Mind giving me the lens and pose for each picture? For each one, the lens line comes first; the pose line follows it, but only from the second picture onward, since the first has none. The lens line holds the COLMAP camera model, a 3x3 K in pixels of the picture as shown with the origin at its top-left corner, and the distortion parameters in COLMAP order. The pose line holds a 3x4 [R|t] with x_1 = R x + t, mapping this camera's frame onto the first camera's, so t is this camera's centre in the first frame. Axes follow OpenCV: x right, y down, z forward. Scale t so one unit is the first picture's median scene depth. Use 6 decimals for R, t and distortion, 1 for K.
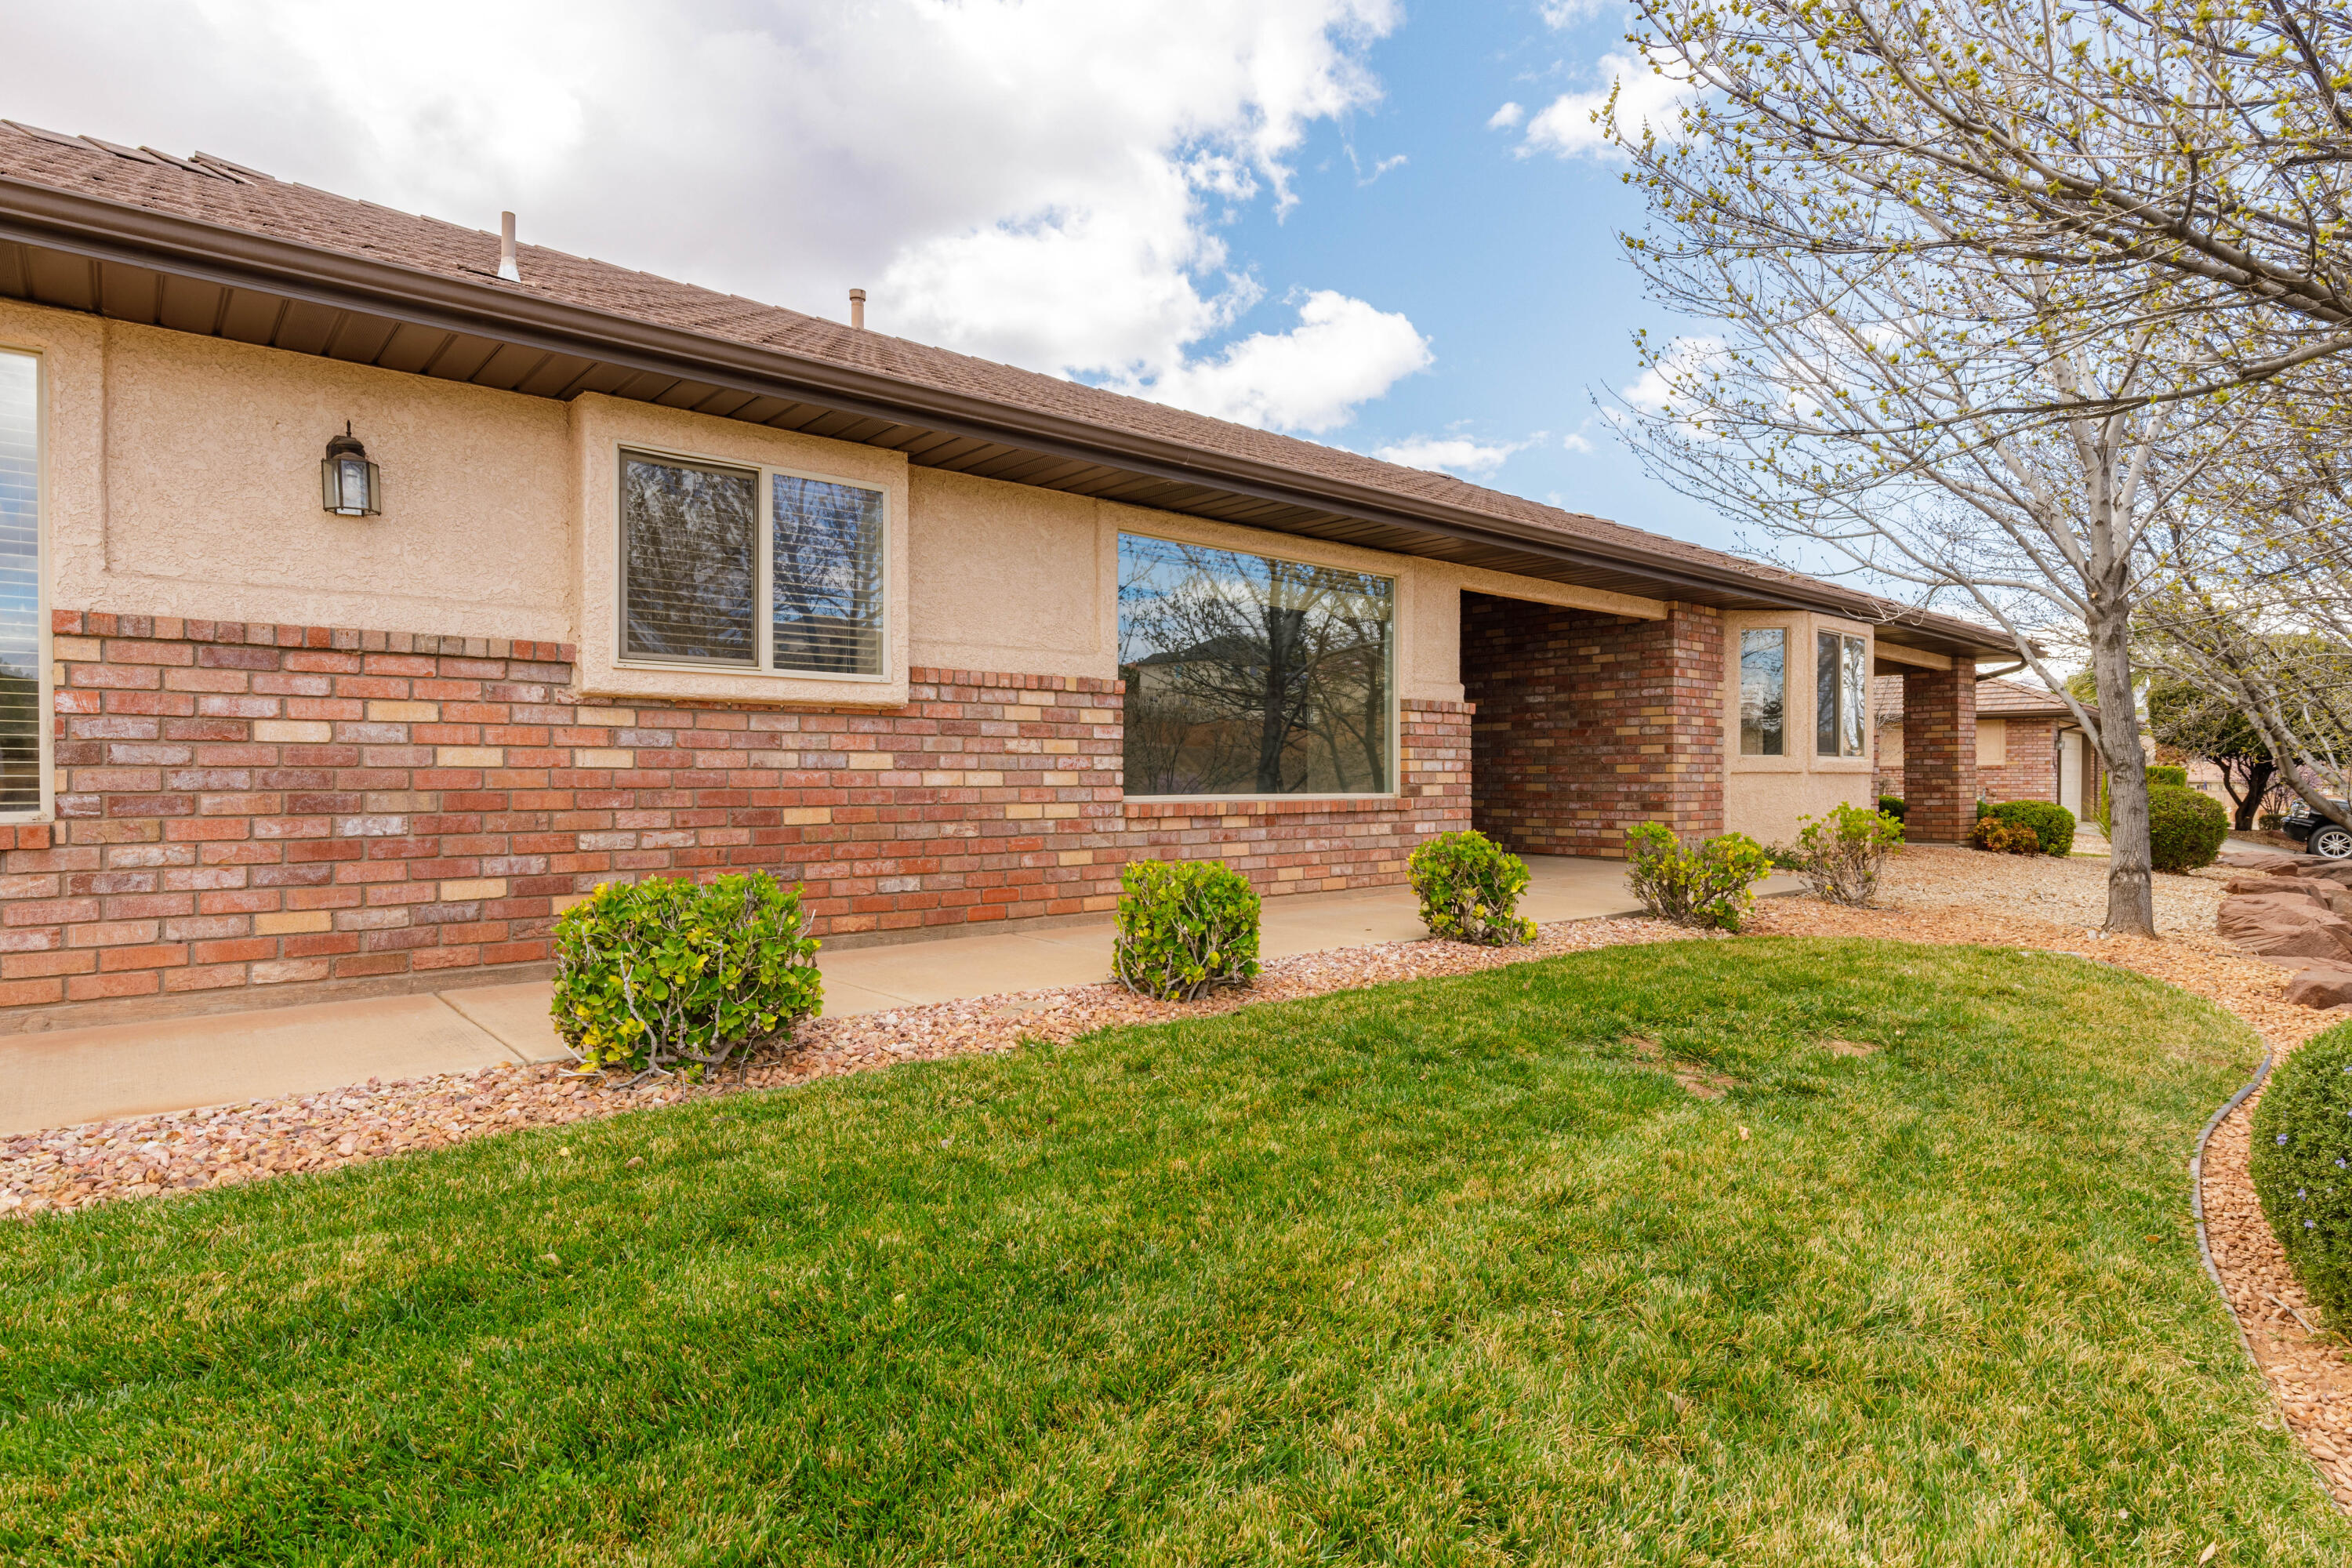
lens RADIAL K [[1285.6, 0, 1167.7], [0, 1285.6, 786.2], [0, 0, 1]] dist [0.001824, -0.000129]
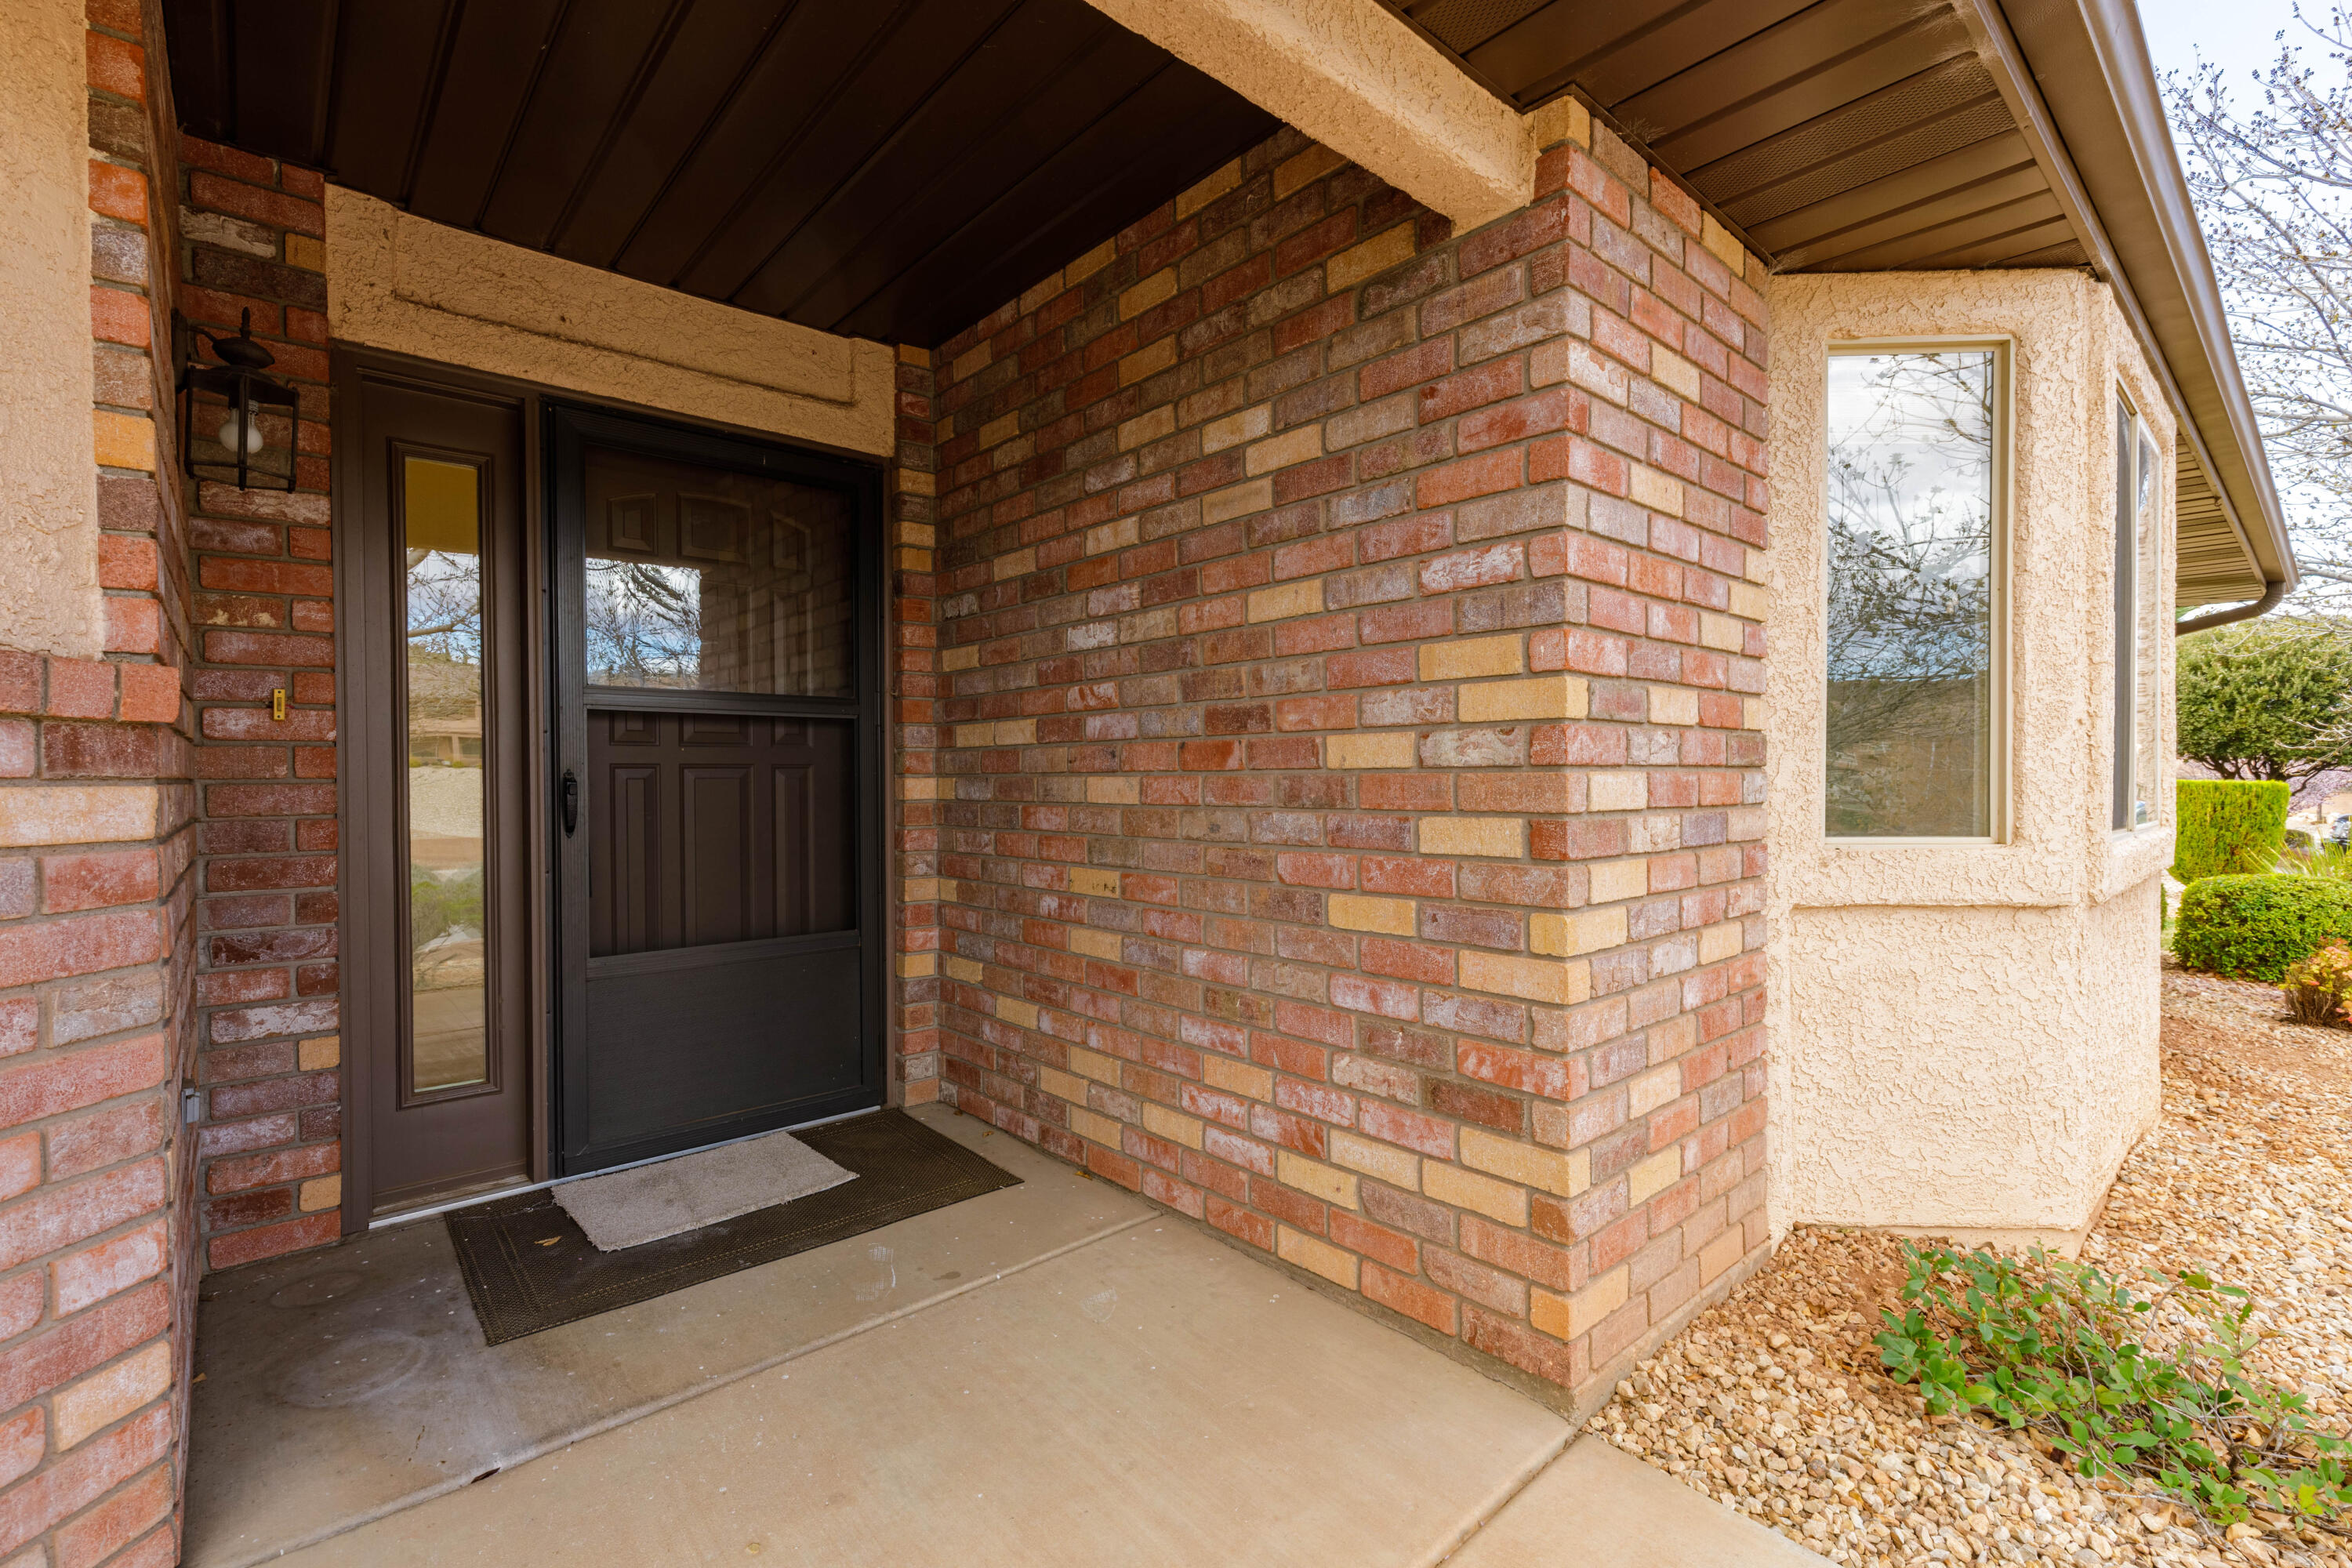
lens RADIAL K [[1052.5, 0, 1184.8], [0, 1052.5, 780.2], [0, 0, 1]] dist [0.000442, -0.000345]
pose [[0.999789, -0.003466, 0.020252, 0.321888], [0.003528, 0.999989, -0.003012, -0.037176], [-0.020241, 0.003082, 0.999790, 0.815588]]
